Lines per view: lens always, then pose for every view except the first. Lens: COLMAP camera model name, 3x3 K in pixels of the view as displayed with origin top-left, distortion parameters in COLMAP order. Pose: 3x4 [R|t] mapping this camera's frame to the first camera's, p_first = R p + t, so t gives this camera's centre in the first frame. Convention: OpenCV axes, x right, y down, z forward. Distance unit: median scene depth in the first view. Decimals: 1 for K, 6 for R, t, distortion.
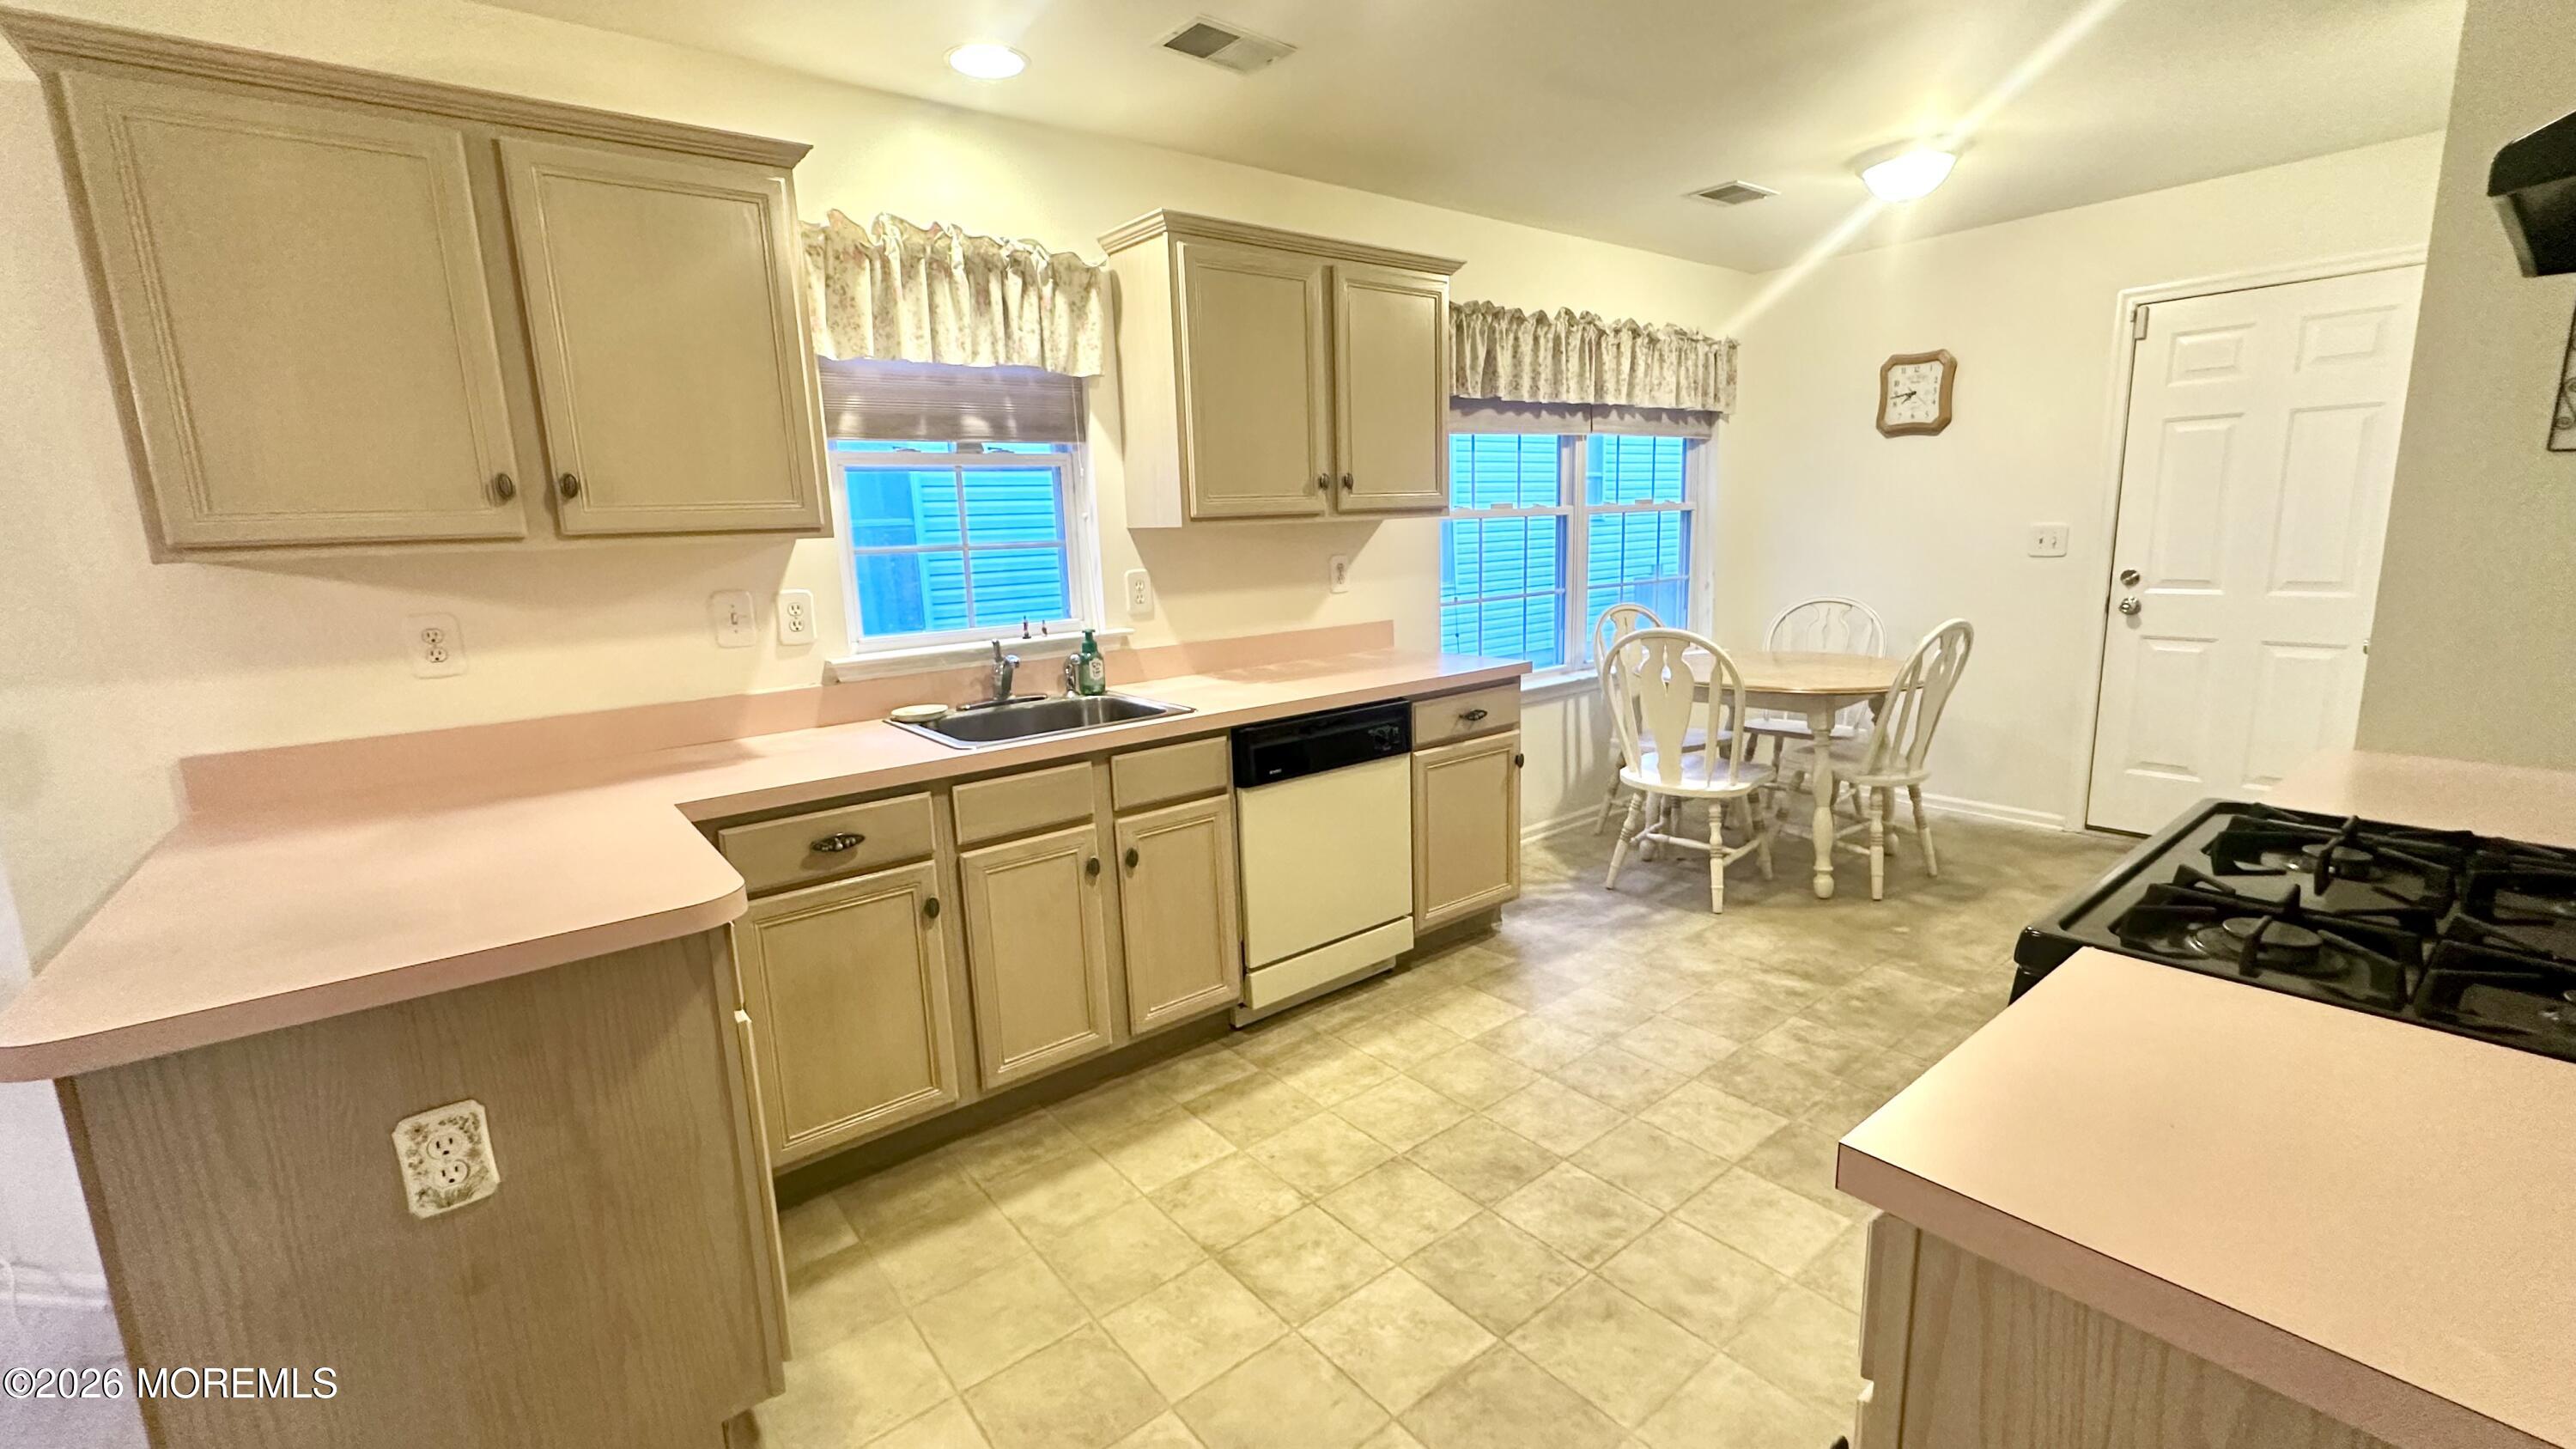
lens RADIAL K [[1035.2, 0, 1297.8], [0, 1035.2, 716.2], [0, 0, 1]] dist [-0.008793, 0.000222]
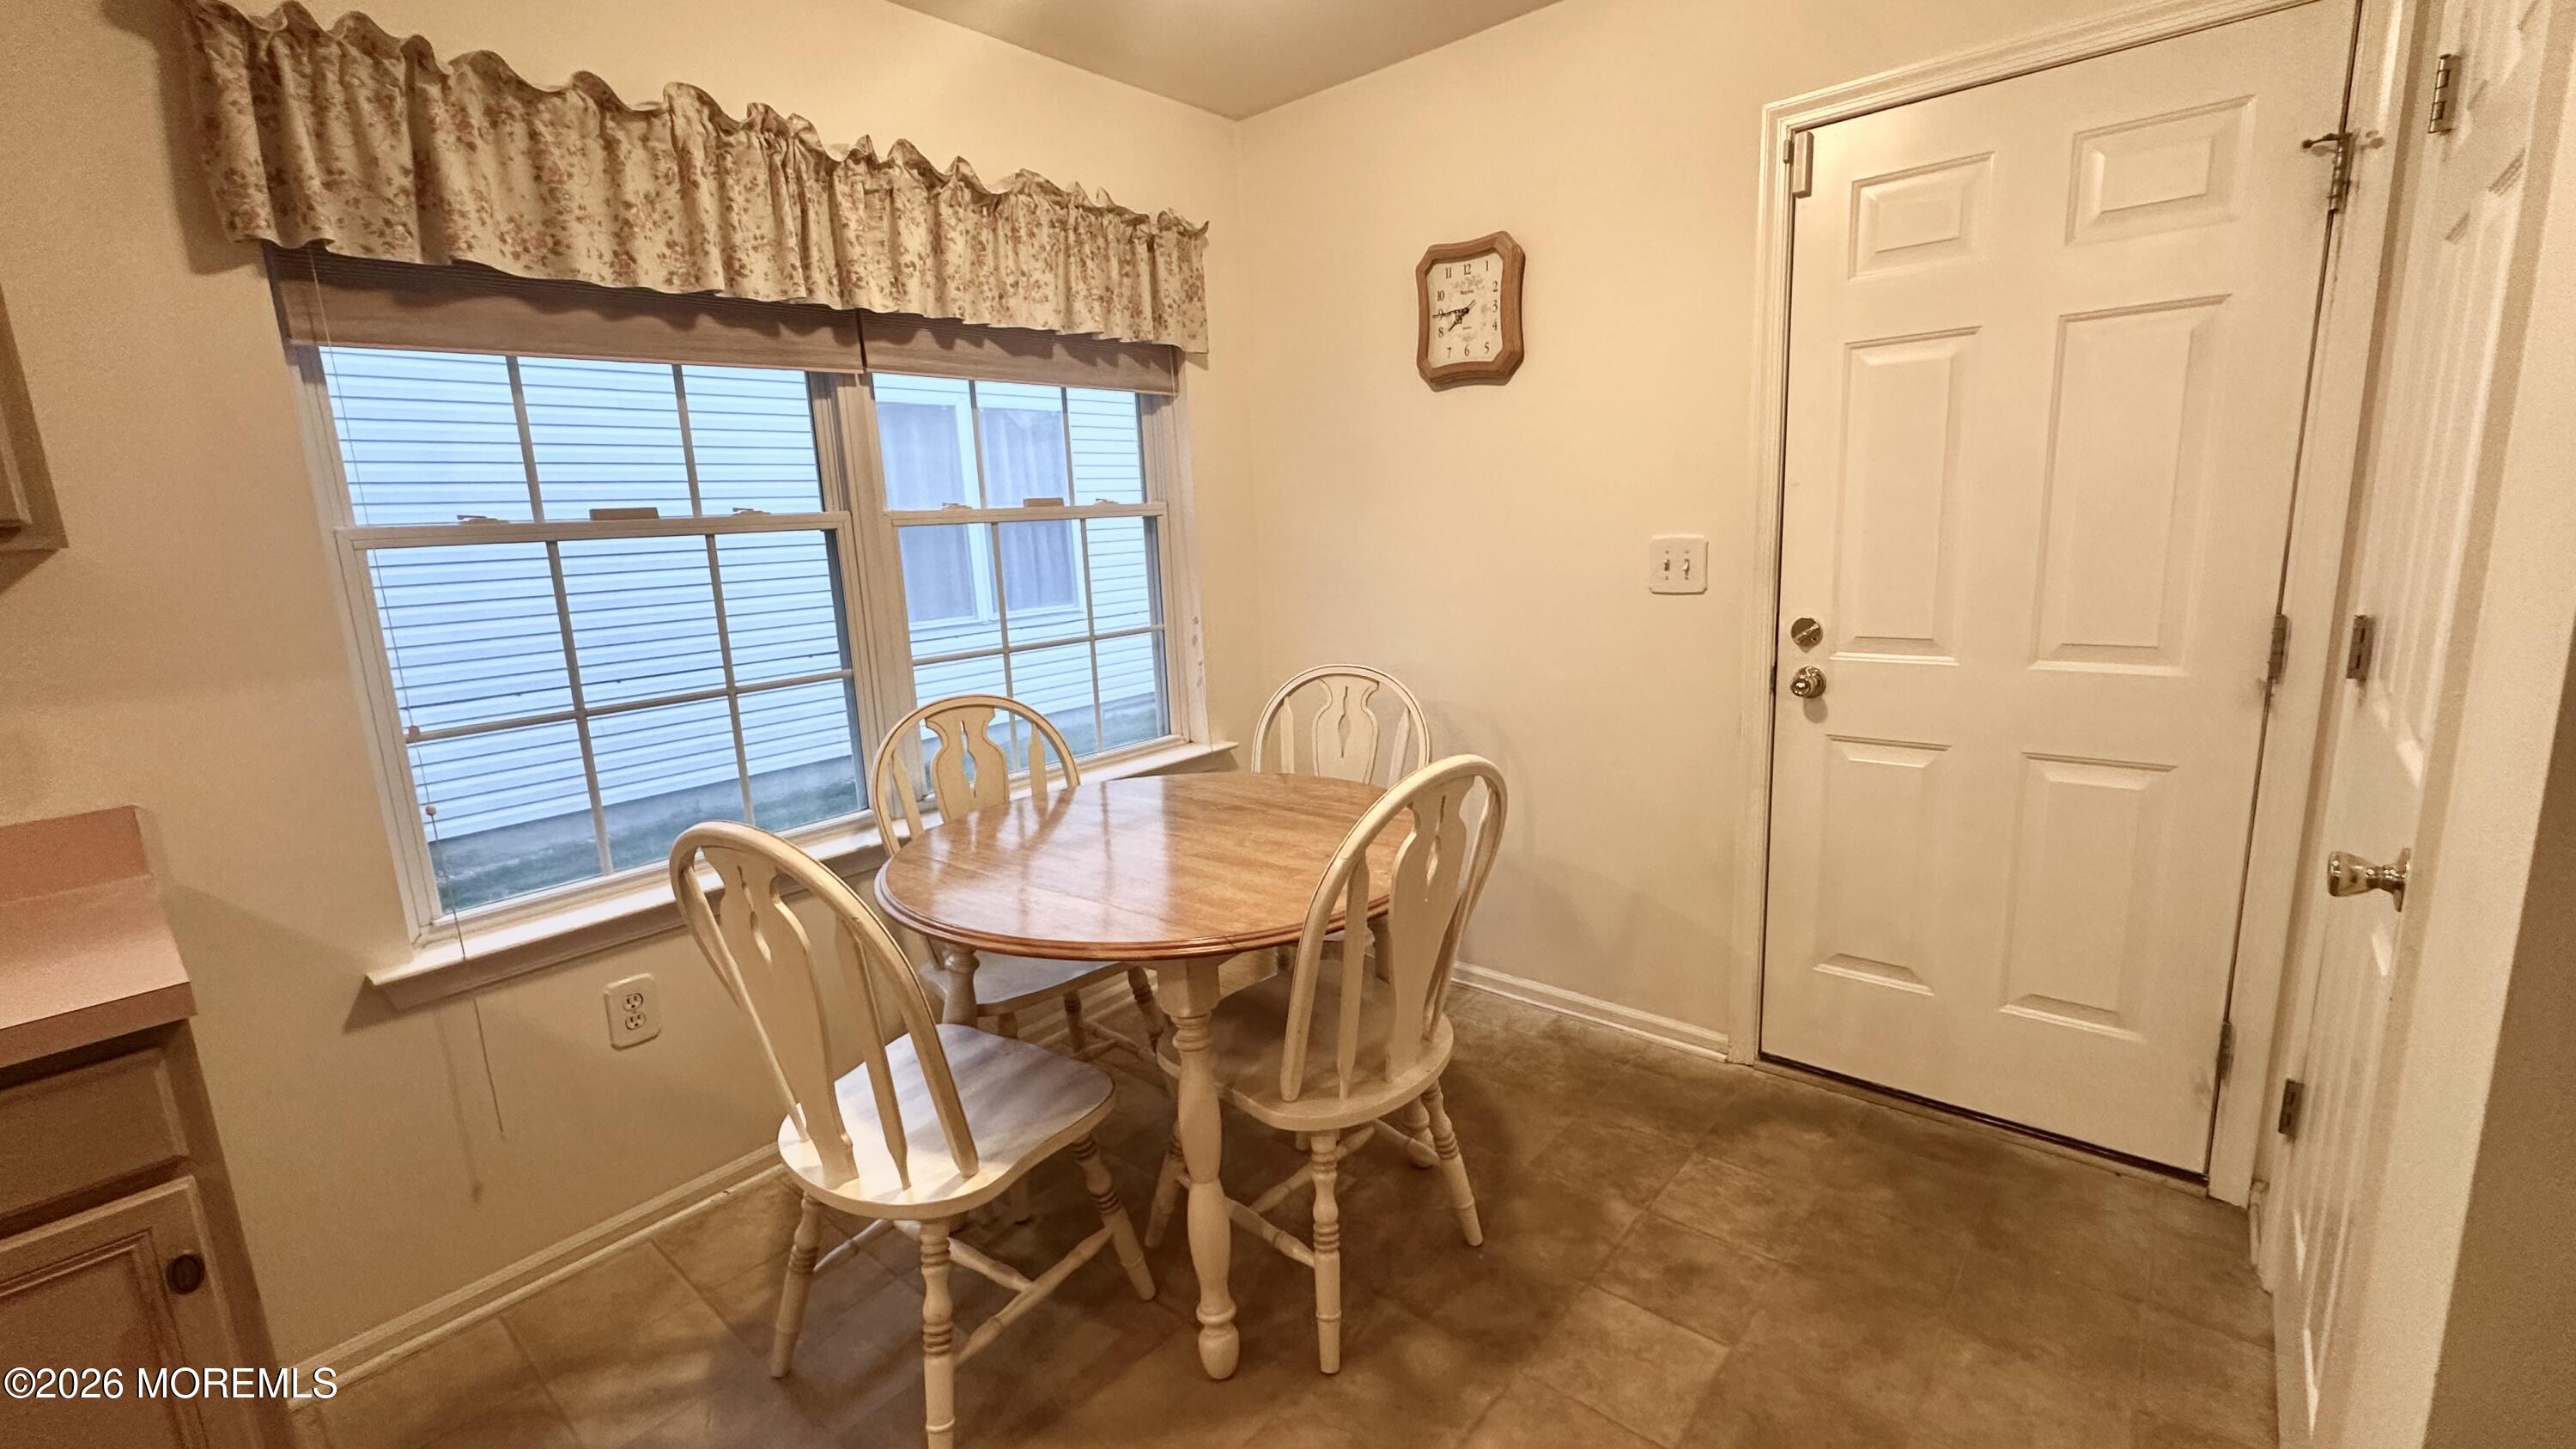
lens RADIAL K [[1035.2, 0, 1297.8], [0, 1035.2, 716.2], [0, 0, 1]] dist [-0.008793, 0.000222]
pose [[0.981467, -0.044904, 0.186296, 0.426909], [0.045242, 0.998973, 0.002440, -0.101578], [-0.186214, 0.006034, 0.982491, 0.495893]]
